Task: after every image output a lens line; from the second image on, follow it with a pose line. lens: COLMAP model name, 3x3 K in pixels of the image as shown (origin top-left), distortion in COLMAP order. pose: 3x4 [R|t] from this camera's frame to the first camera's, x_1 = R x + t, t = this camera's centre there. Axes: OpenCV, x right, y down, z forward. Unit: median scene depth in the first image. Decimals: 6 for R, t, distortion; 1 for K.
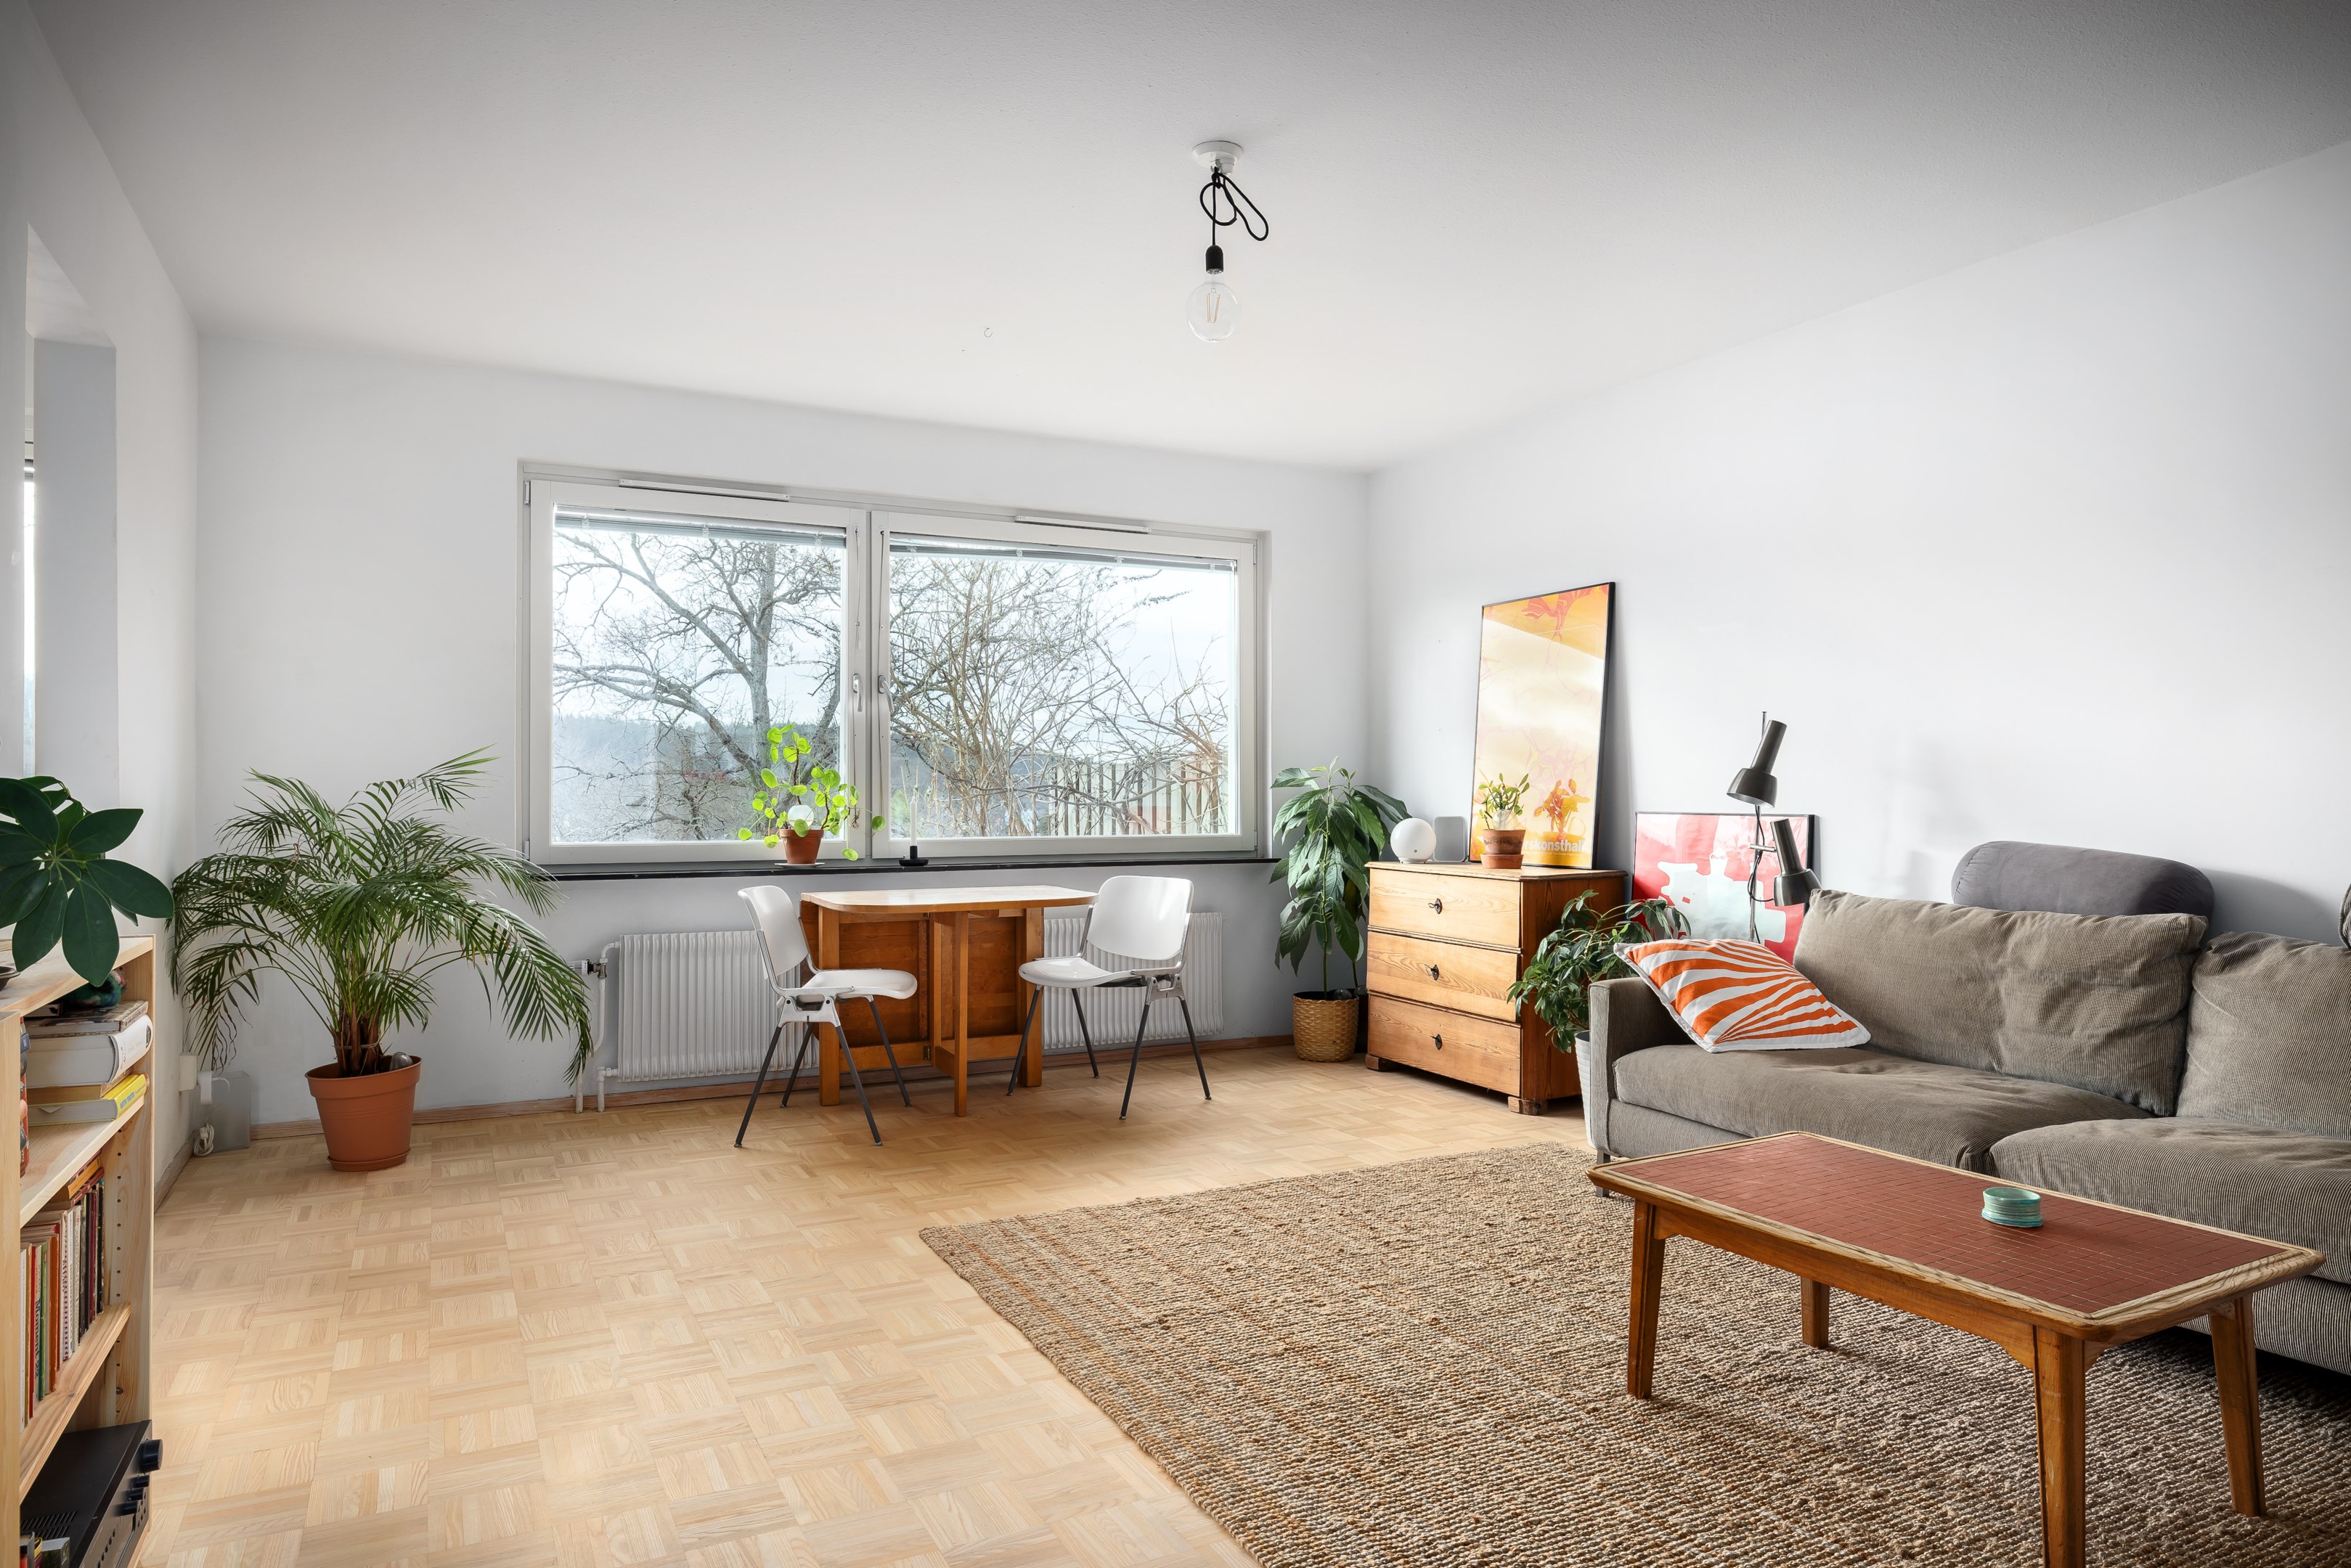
lens RADIAL K [[1436.5, 0, 1189.3], [0, 1436.5, 789.0], [0, 0, 1]] dist [-0.004933, 0.001243]
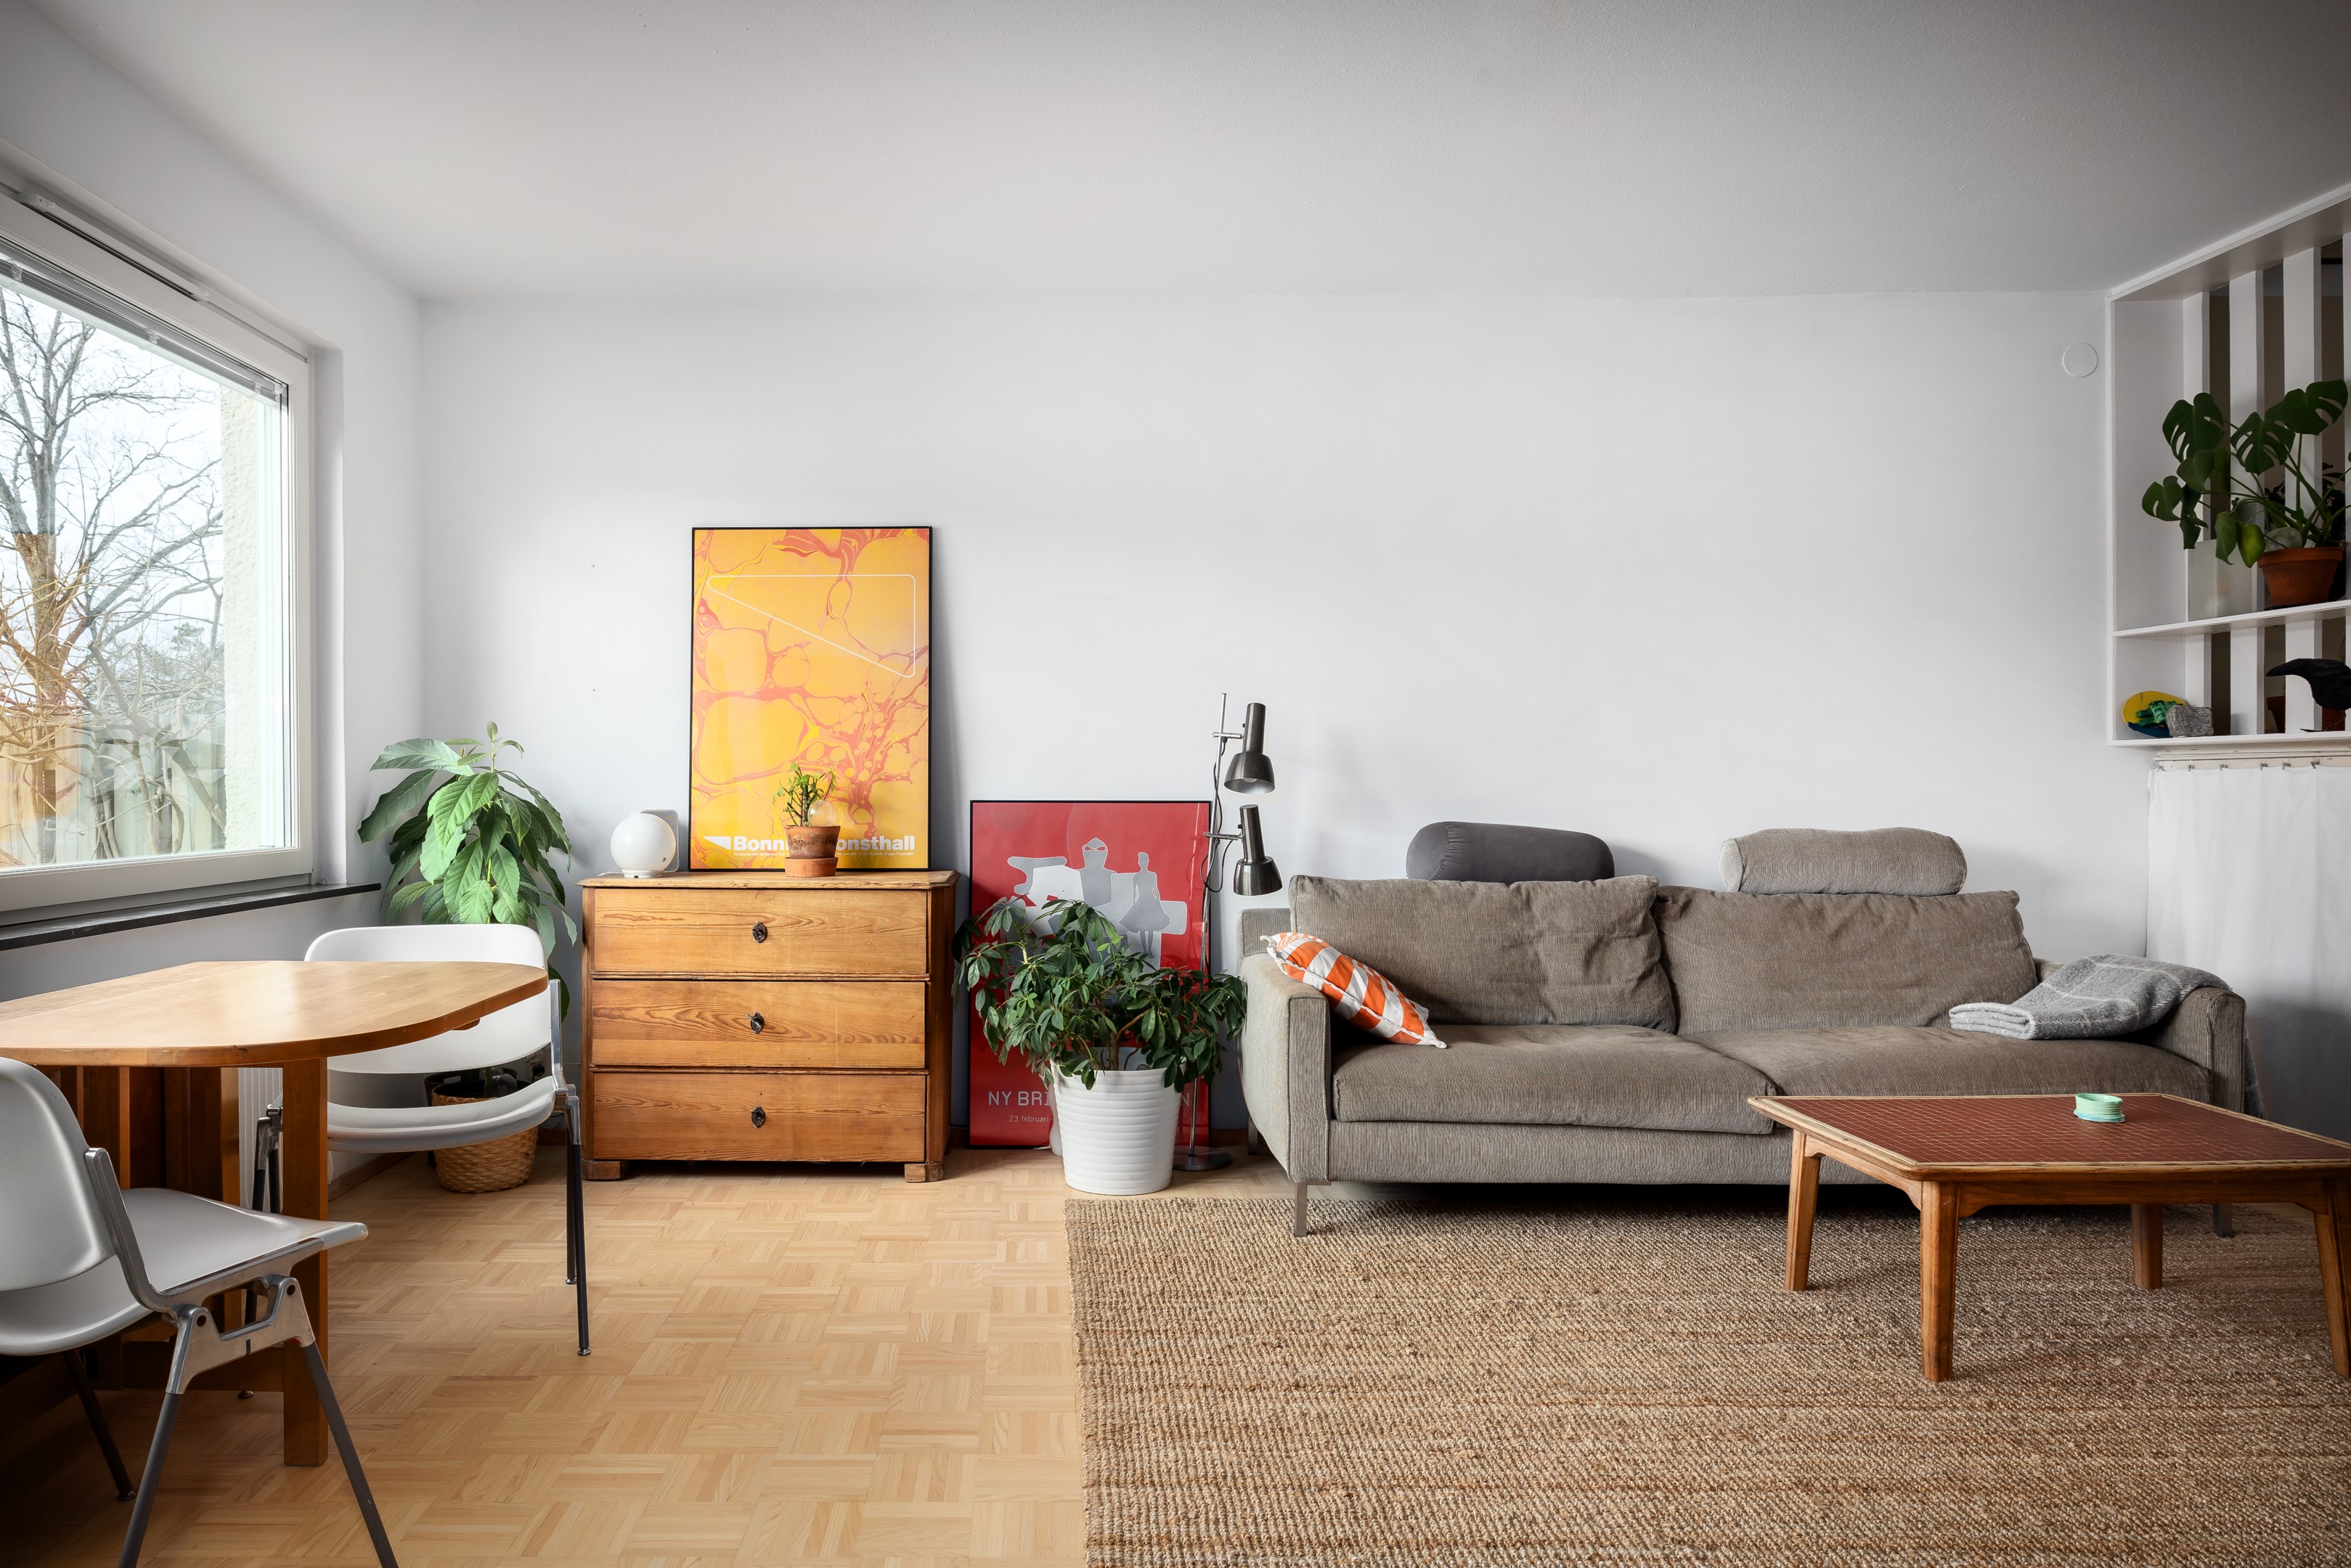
lens RADIAL K [[1517.9, 0, 1040.0], [0, 1517.9, 787.1], [0, 0, 1]] dist [-0.003465, 0.000335]
pose [[0.463524, -0.004682, 0.886072, -0.441575], [-0.004083, 0.999964, 0.007420, 0.000756], [-0.886075, -0.007057, 0.463488, 0.507444]]
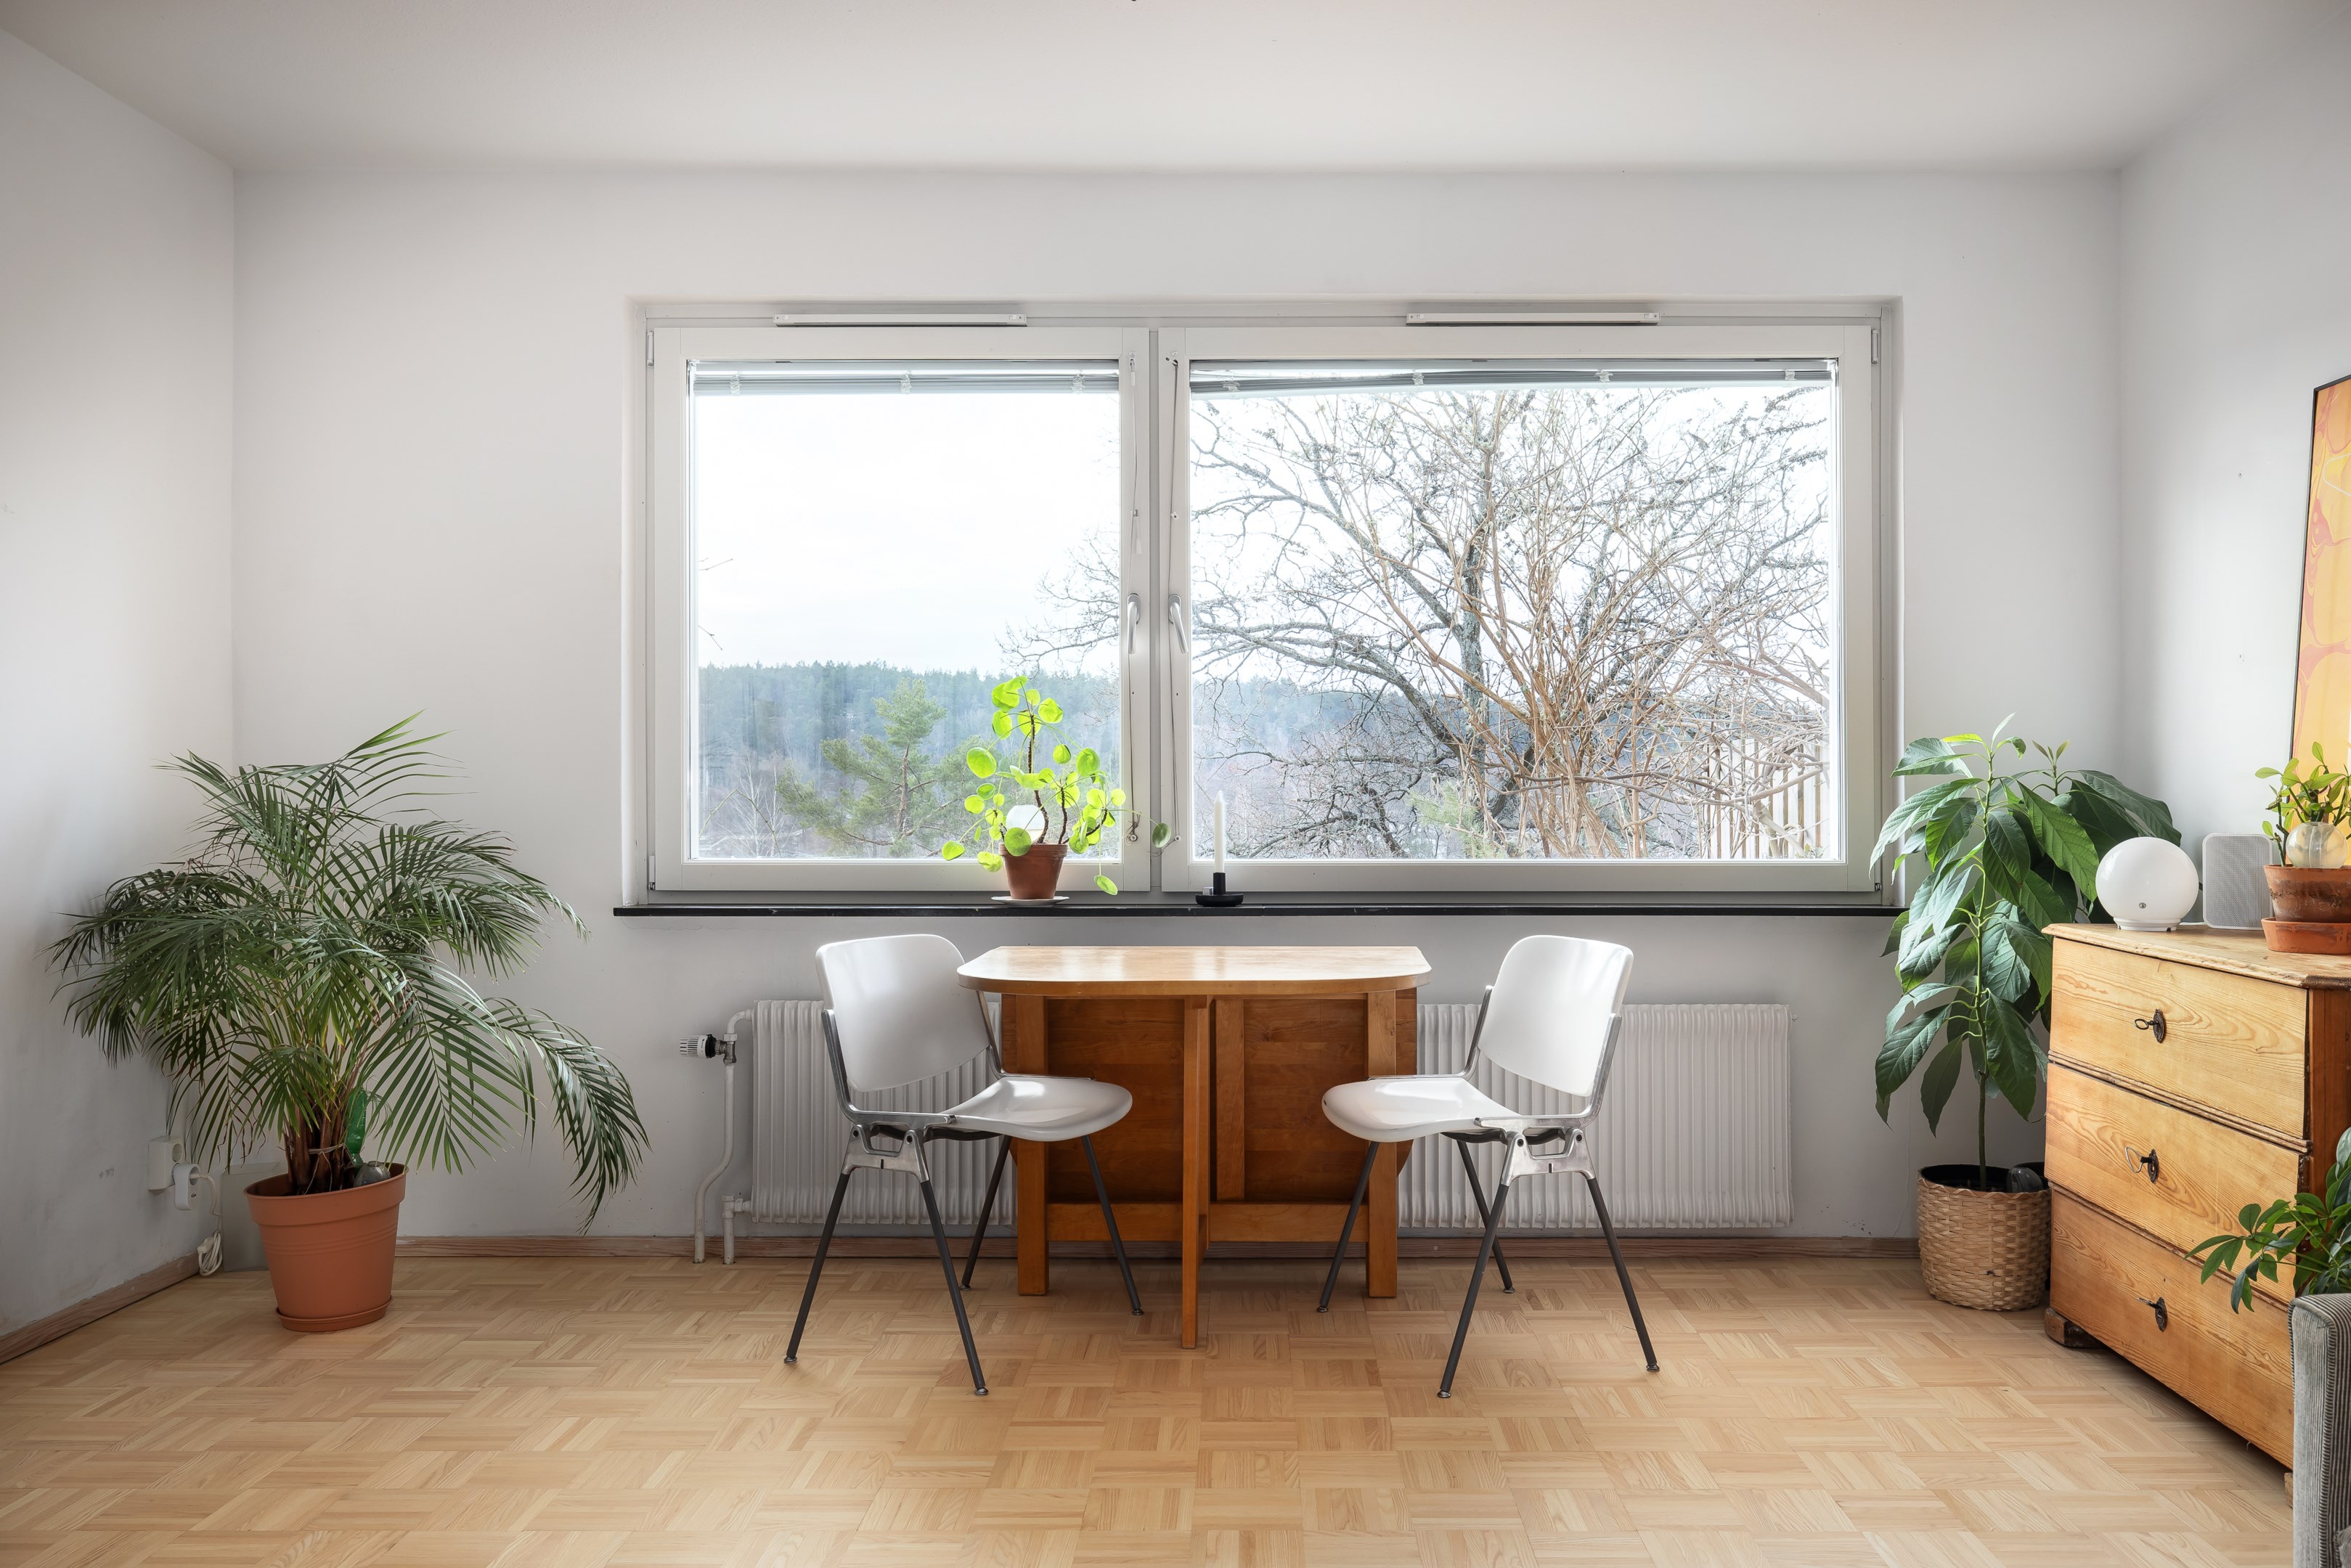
lens RADIAL K [[1842.3, 0, 1259.4], [0, 1842.3, 781.9], [0, 0, 1]] dist [-0.008463, 0.005376]
pose [[0.887525, -0.000518, -0.460759, 0.186758], [0.001206, 0.999999, 0.001199, 0.000360], [0.460758, -0.001620, 0.887525, 0.325123]]
